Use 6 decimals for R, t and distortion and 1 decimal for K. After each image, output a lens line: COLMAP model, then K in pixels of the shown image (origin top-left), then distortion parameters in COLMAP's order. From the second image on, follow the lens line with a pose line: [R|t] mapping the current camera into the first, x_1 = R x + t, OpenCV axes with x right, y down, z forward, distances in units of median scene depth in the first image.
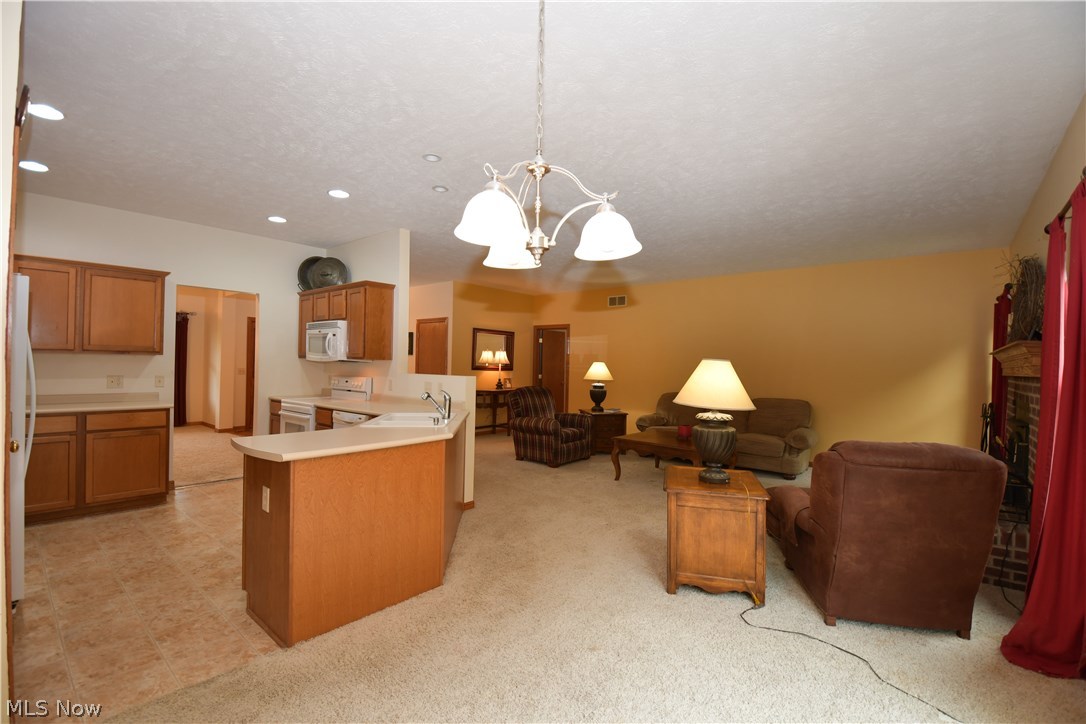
lens RADIAL K [[476.4, 0, 542.0], [0, 476.4, 365.7], [0, 0, 1]] dist [-0.002435, -0.005469]
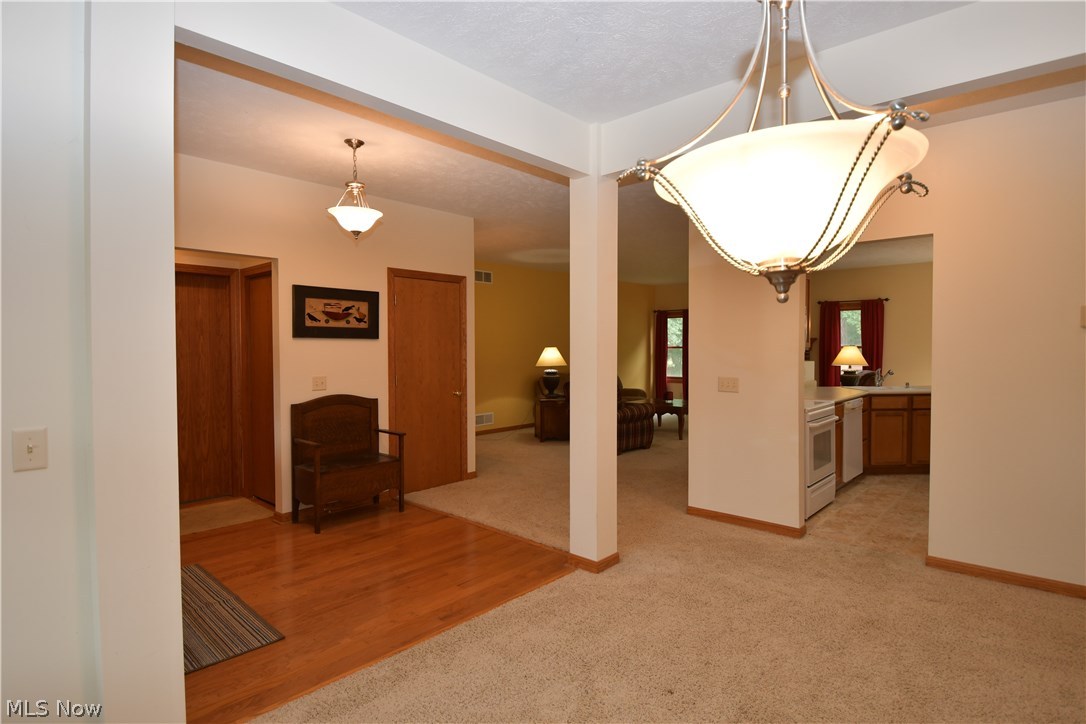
lens RADIAL K [[557.8, 0, 542.0], [0, 557.8, 358.5], [0, 0, 1]] dist [-0.000857, -0.000302]
pose [[0.042733, -0.040128, 0.998280, -1.367812], [0.010589, 0.999155, 0.039710, -0.040413], [-0.999030, 0.008874, 0.043122, 1.329588]]
